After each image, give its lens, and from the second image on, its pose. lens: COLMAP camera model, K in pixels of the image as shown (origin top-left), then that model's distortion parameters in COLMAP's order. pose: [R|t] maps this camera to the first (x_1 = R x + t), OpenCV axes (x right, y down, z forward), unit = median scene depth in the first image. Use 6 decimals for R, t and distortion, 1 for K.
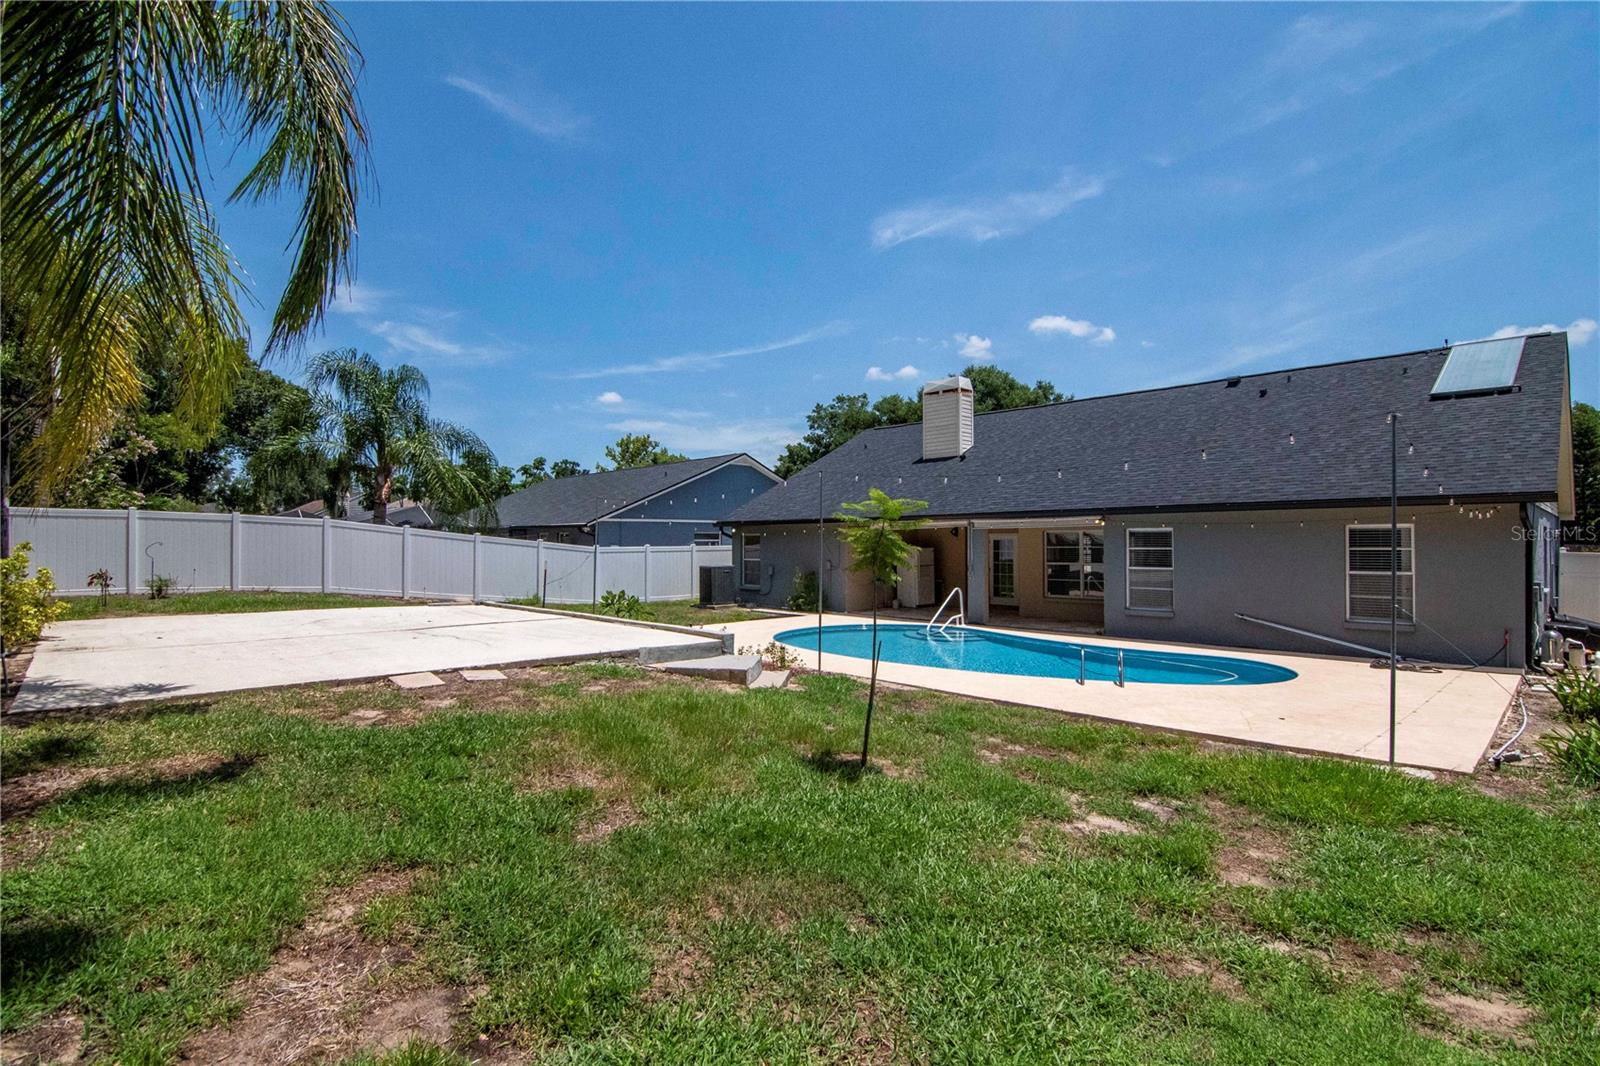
lens RADIAL K [[778.7, 0, 815.7], [0, 778.7, 530.4], [0, 0, 1]] dist [0.001138, -0.014009]
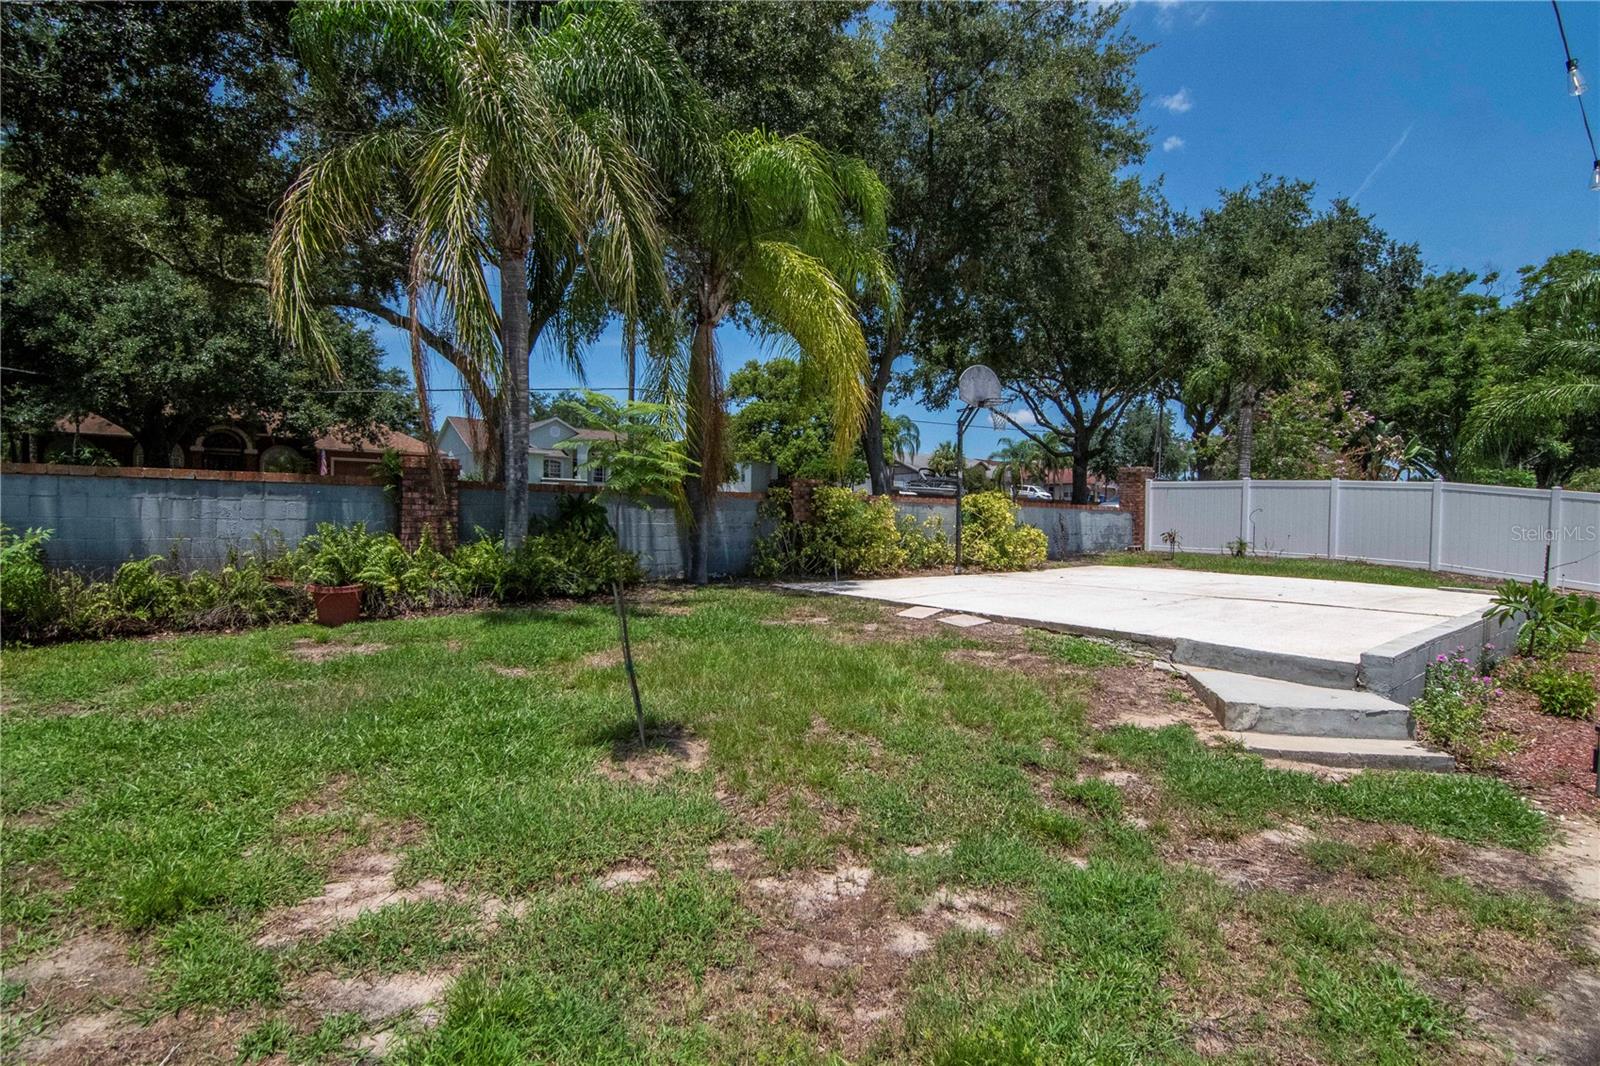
lens RADIAL K [[775.6, 0, 796.7], [0, 775.6, 543.7], [0, 0, 1]] dist [0.010372, -0.017163]
pose [[-0.078281, 0.034692, -0.996328, 0.216499], [0.000024, 0.999394, 0.034797, 0.019433], [0.996931, 0.002700, -0.078234, 0.321440]]
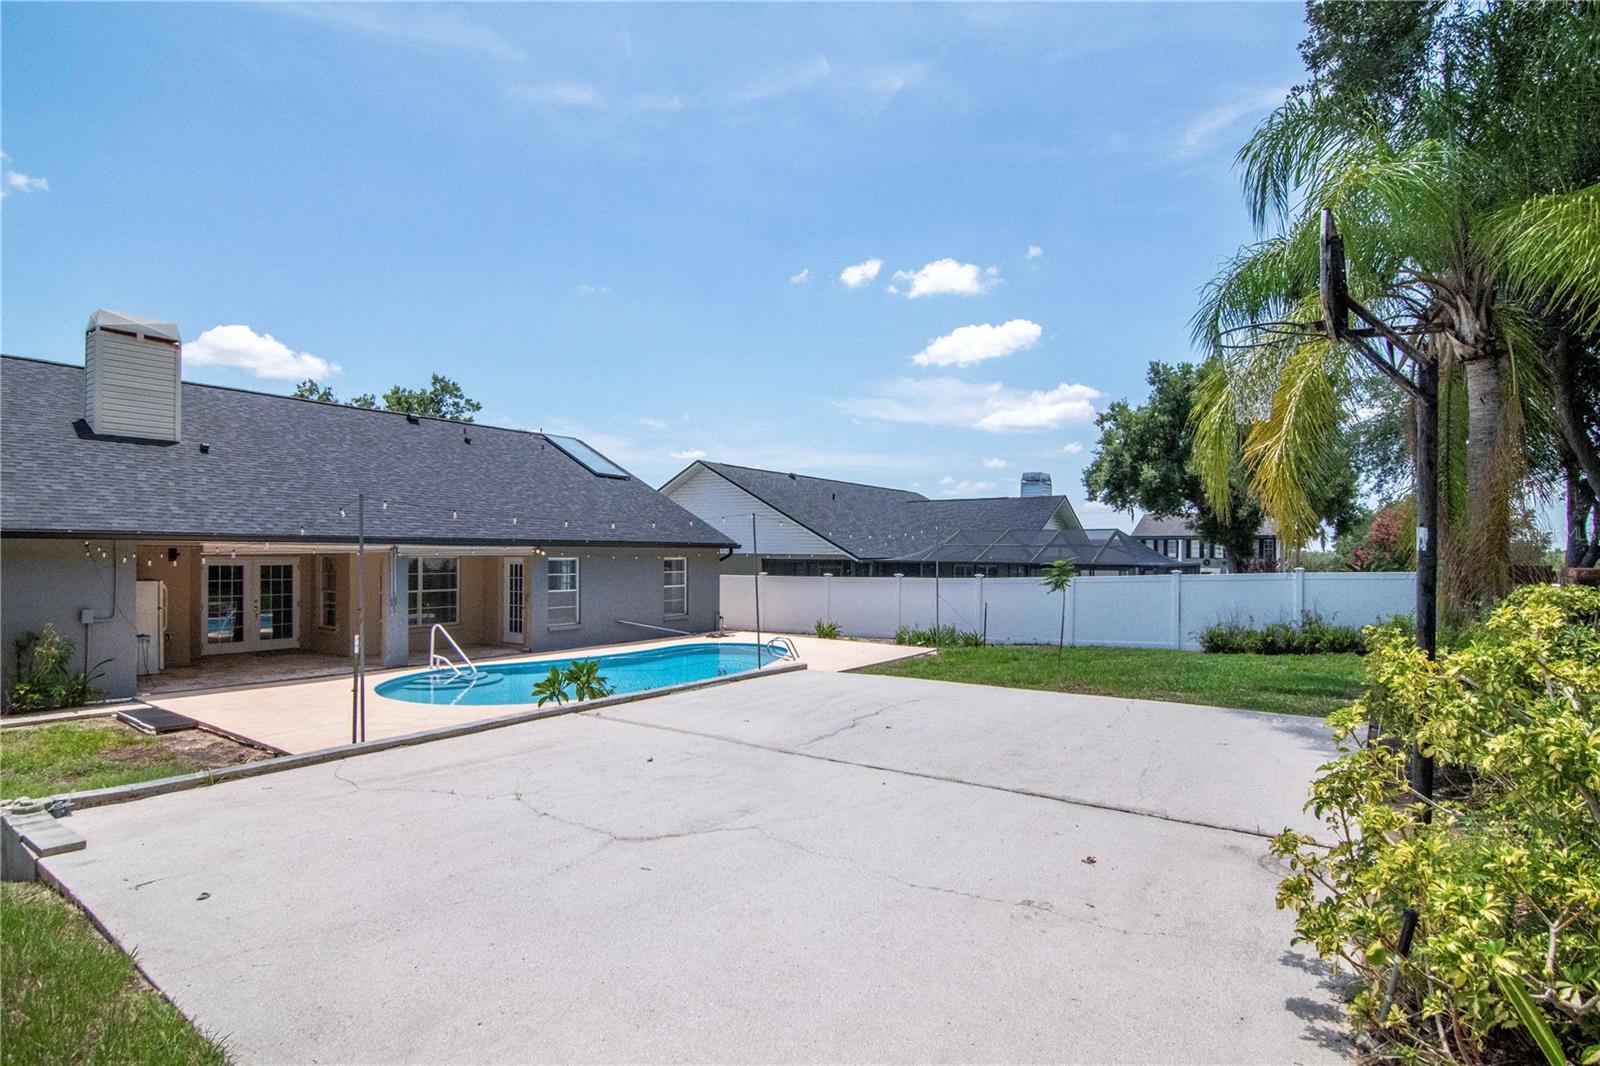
lens RADIAL K [[761.8, 0, 796.2], [0, 761.8, 556.9], [0, 0, 1]] dist [0.000045, -0.013779]
pose [[-0.157913, 0.002601, 0.987450, -0.546259], [-0.016463, 0.999851, -0.005266, -0.002630], [-0.987316, -0.017088, -0.157847, 0.576712]]
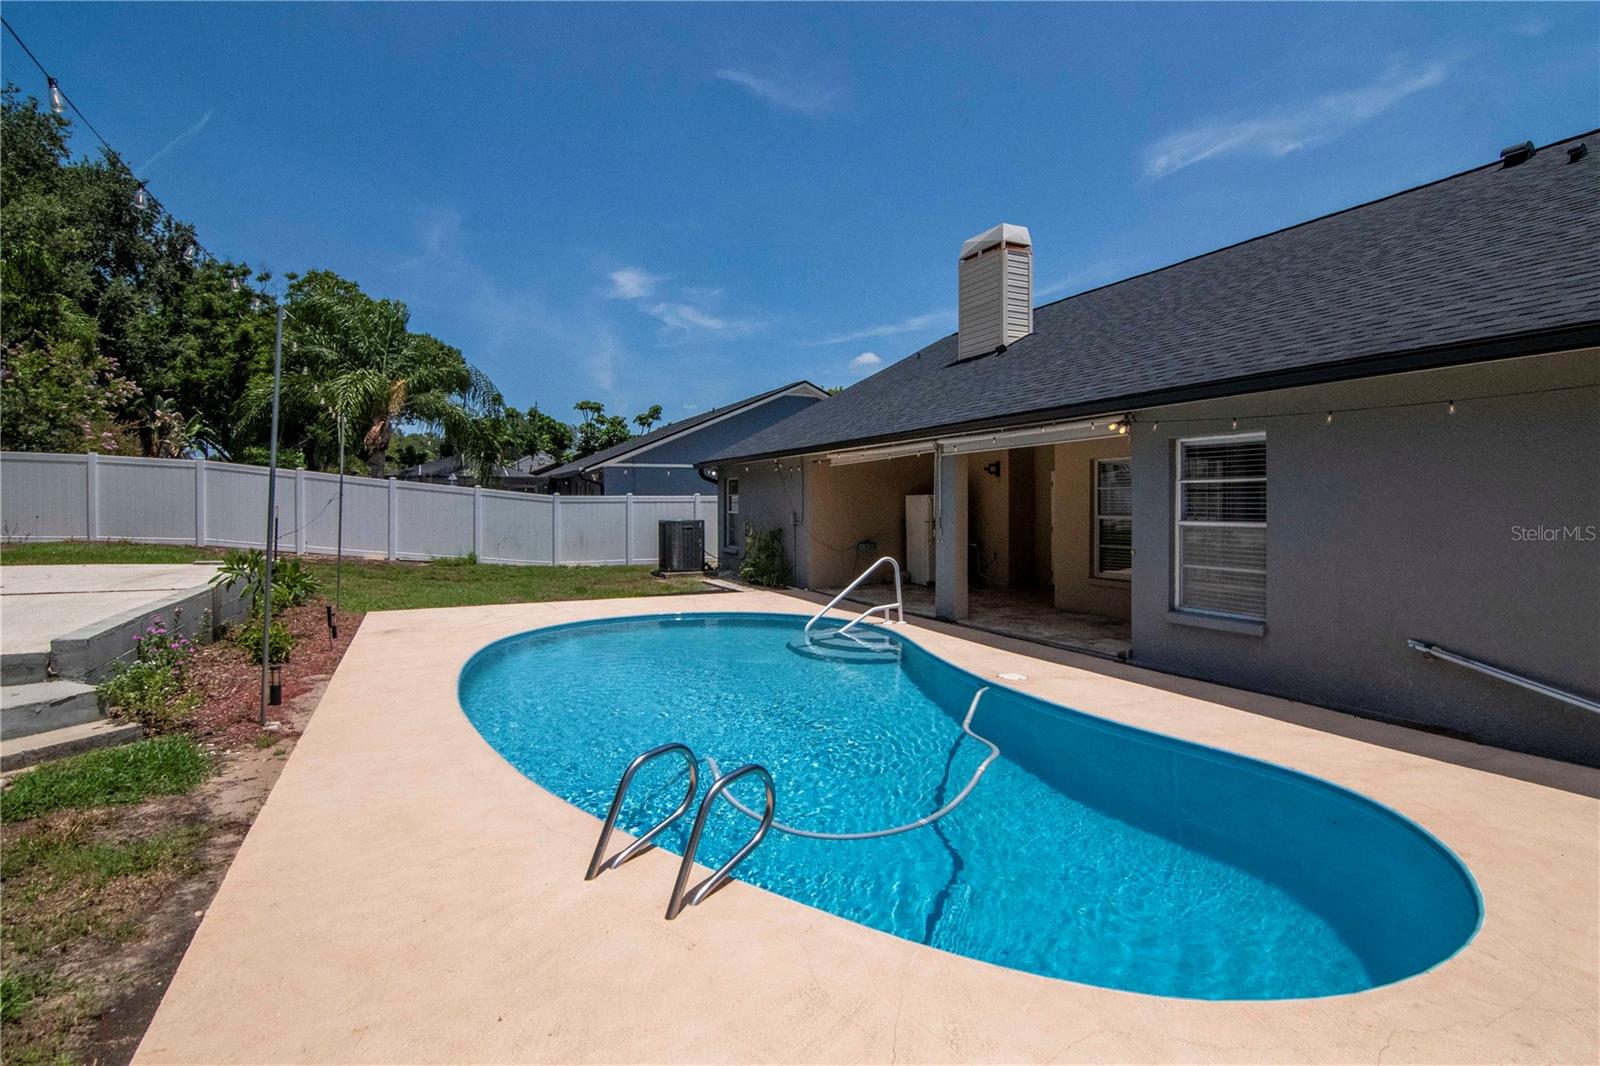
lens RADIAL K [[785.5, 0, 805.2], [0, 785.5, 511.4], [0, 0, 1]] dist [-0.001530, -0.015299]
pose [[0.945296, 0.004180, -0.326187, 0.242477], [0.003979, 0.999696, 0.024342, 0.020271], [0.326189, -0.024309, 0.944992, 0.339929]]
